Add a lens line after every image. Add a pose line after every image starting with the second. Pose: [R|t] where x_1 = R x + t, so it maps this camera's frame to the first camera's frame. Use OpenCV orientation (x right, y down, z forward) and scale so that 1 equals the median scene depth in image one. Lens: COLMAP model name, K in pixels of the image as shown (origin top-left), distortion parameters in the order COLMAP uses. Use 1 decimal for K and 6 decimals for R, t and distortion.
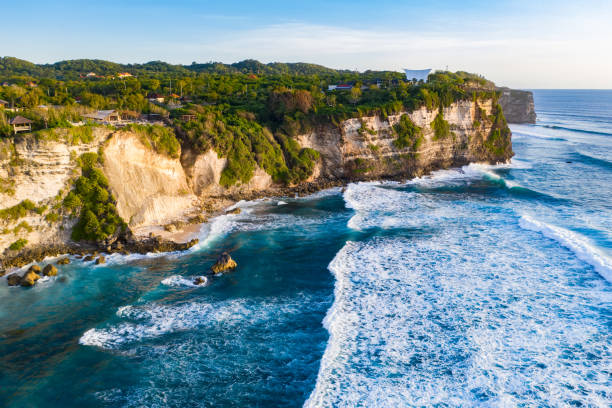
lens RADIAL K [[469.6, 0, 306.0], [0, 469.6, 204.5], [0, 0, 1]] dist [-0.030766, 0.005329]
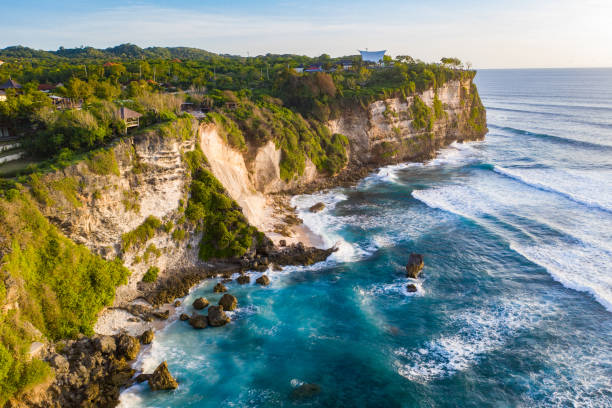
lens RADIAL K [[469.6, 0, 306.1], [0, 469.6, 203.4], [0, 0, 1]] dist [-0.030766, 0.005329]
pose [[0.960552, -0.090222, 0.263059, -0.321588], [0.082734, 0.995791, 0.039429, -0.023460], [-0.265509, -0.016109, 0.963974, 0.103837]]
